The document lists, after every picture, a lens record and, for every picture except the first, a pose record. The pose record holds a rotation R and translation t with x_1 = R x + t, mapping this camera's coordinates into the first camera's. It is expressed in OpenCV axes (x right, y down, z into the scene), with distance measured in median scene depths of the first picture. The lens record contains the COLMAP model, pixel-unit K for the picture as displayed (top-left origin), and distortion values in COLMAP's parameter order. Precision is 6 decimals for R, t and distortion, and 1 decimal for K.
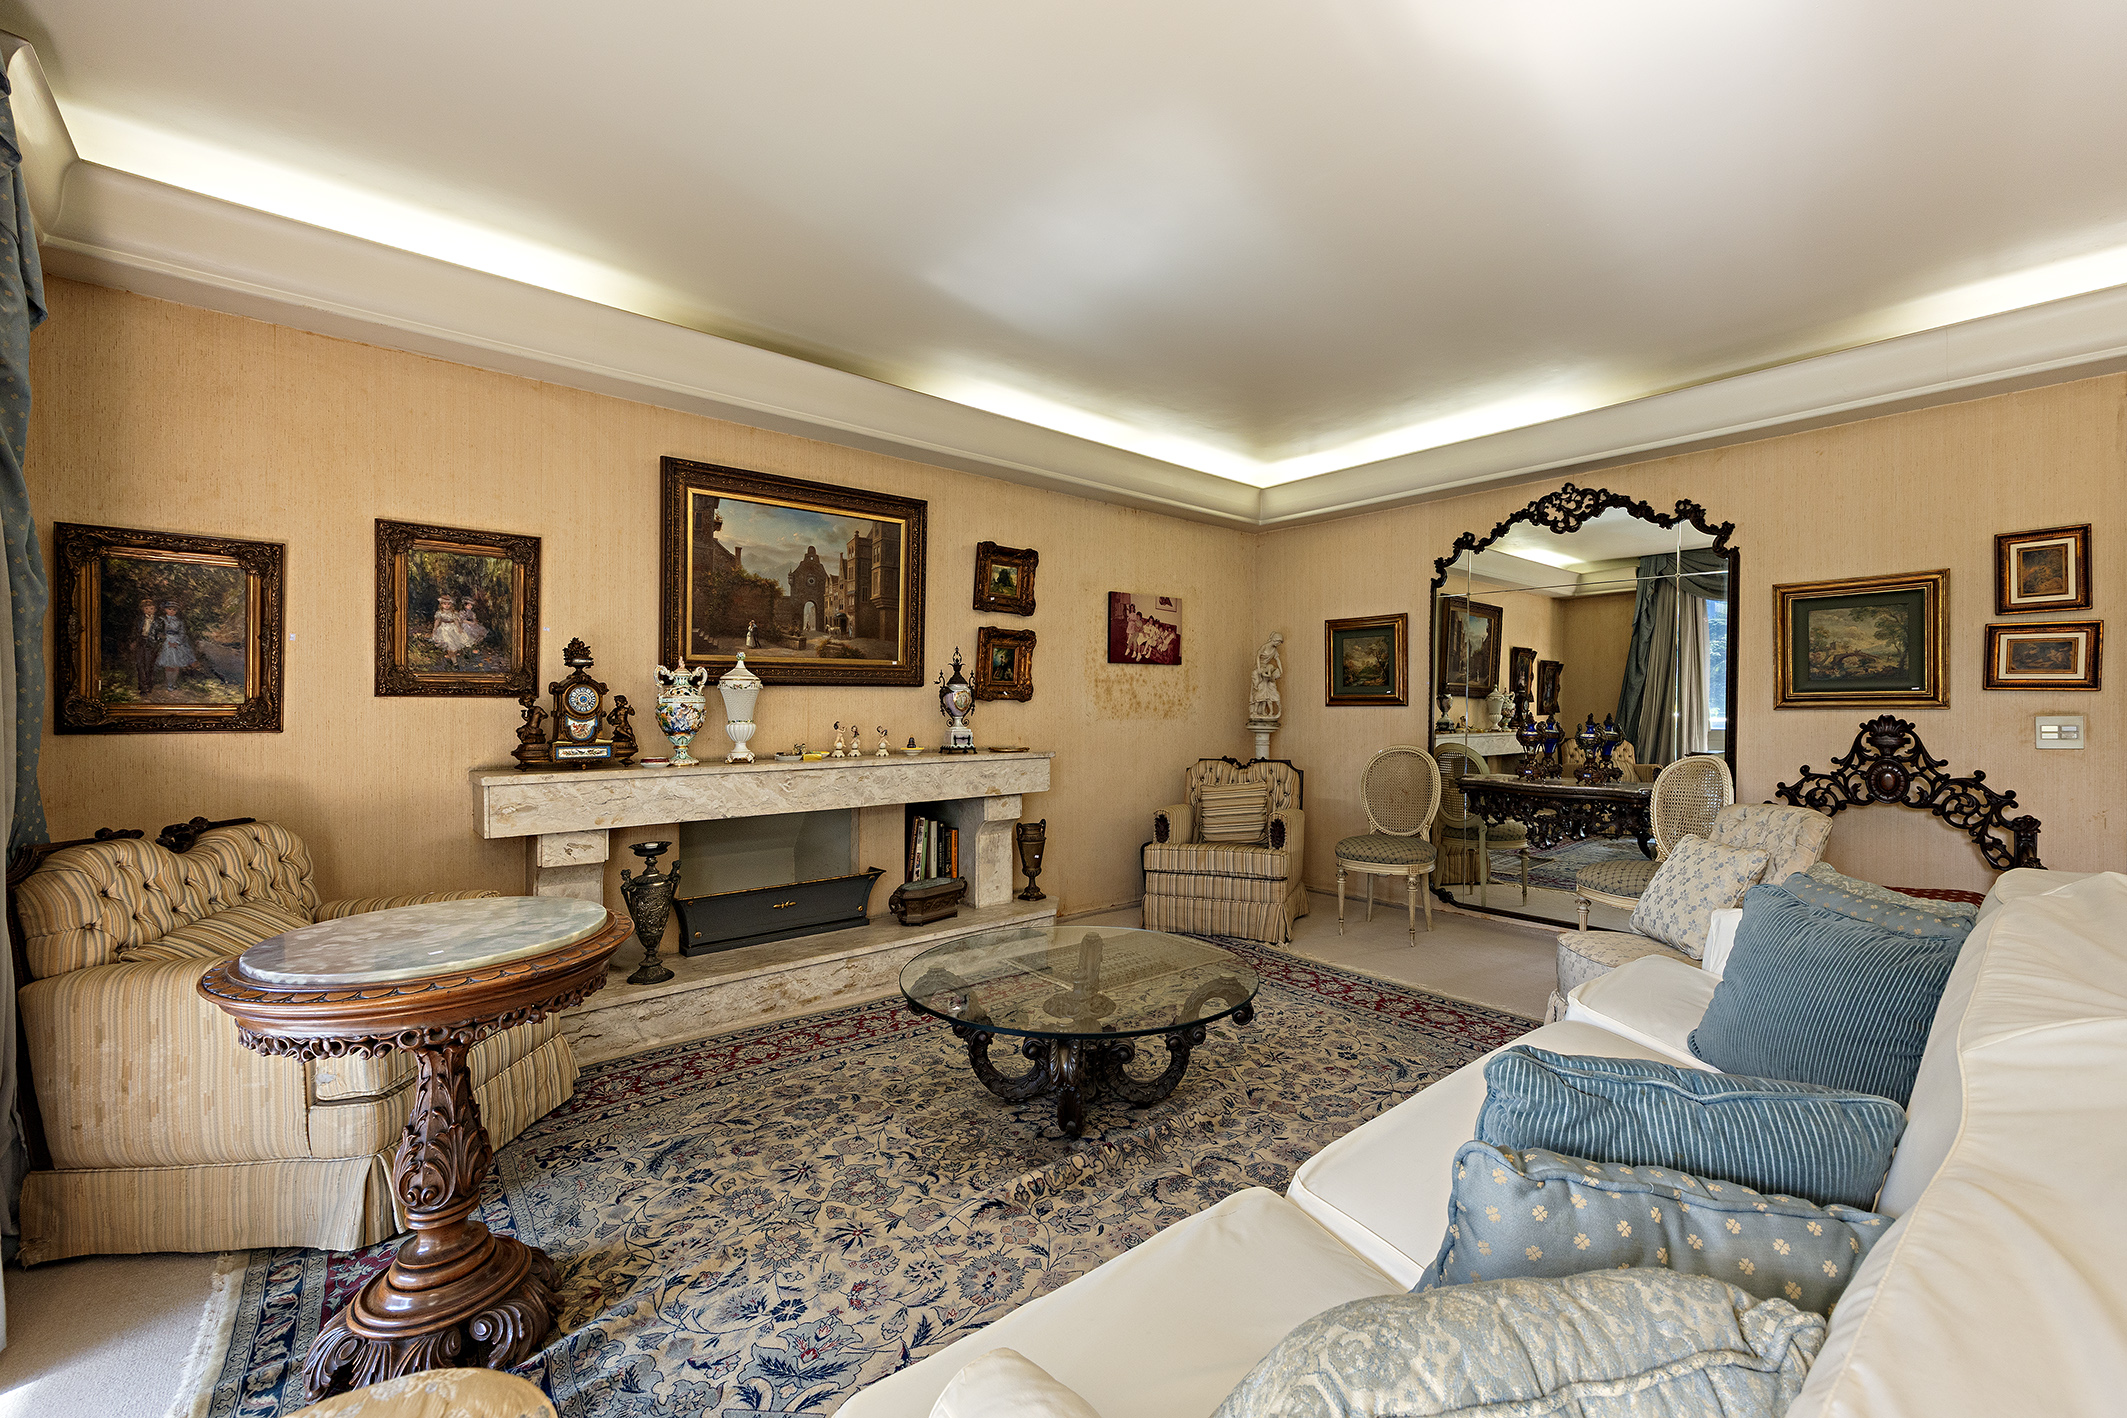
lens RADIAL K [[858.0, 0, 959.7], [0, 858.0, 724.5], [0, 0, 1]] dist [0.000063, 0.000016]
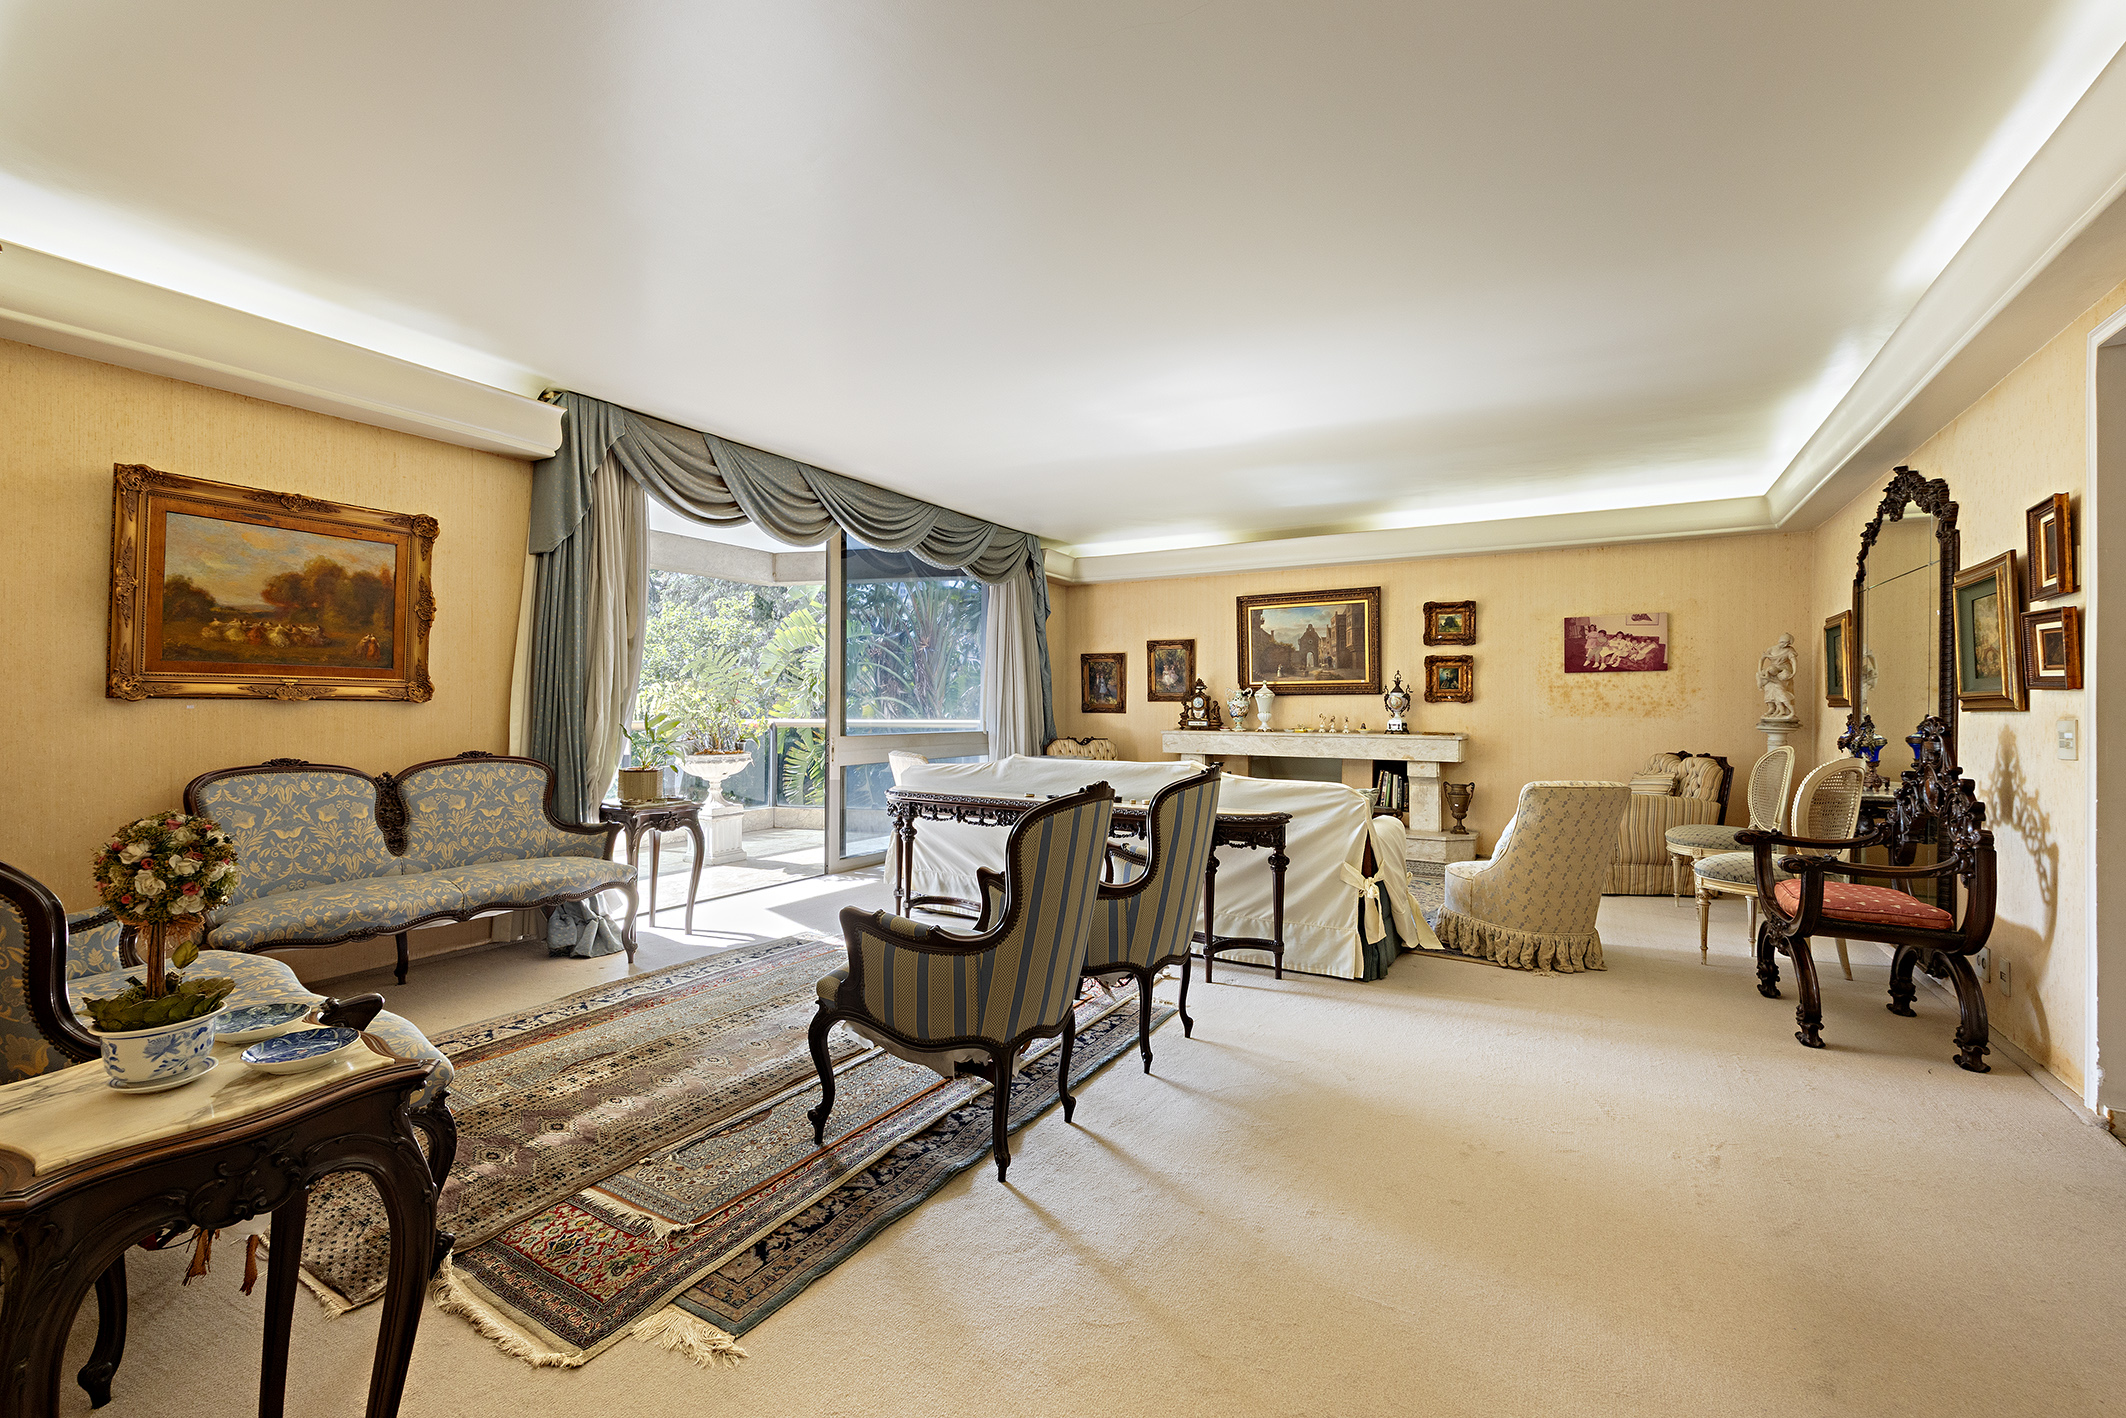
lens RADIAL K [[861.0, 0, 1027.0], [0, 861.0, 696.1], [0, 0, 1]] dist [-0.000247, -0.000061]
pose [[0.315950, -0.002961, -0.948771, 1.327152], [-0.017942, 0.999798, -0.009095, -0.011968], [0.948606, 0.019896, 0.315833, -0.208048]]
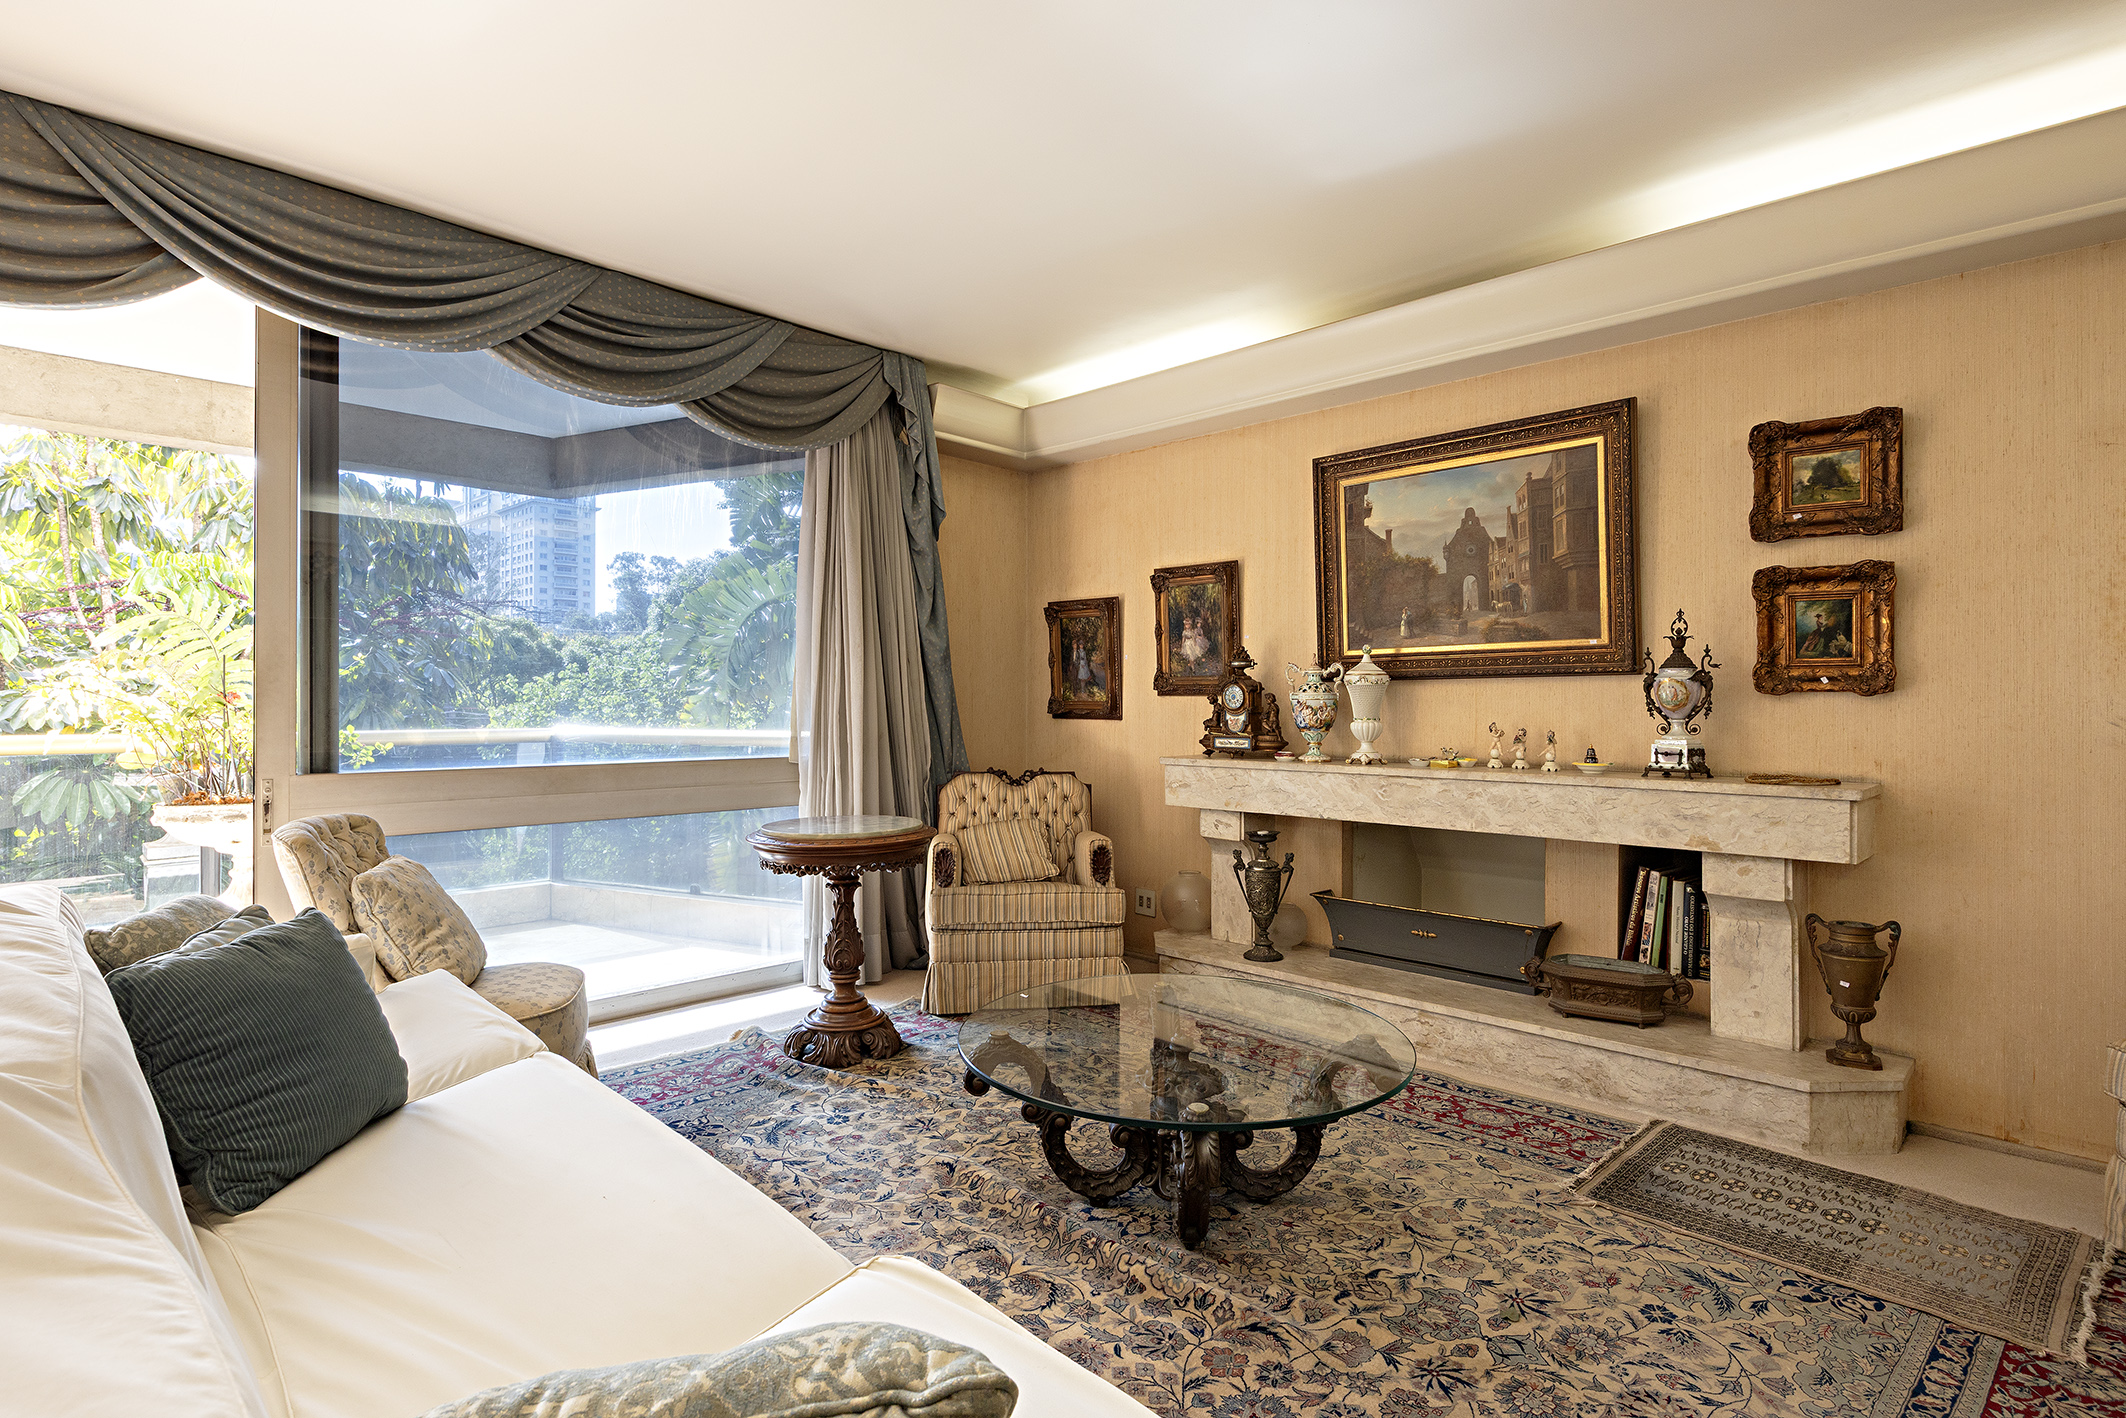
lens RADIAL K [[1068.3, 0, 1115.9], [0, 1068.3, 690.2], [0, 0, 1]] dist [-0.009350, -0.000444]
pose [[0.148024, -0.007502, -0.988955, 0.698495], [-0.016803, 0.999808, -0.010100, -0.015647], [0.988841, 0.018112, 0.147870, 0.460711]]
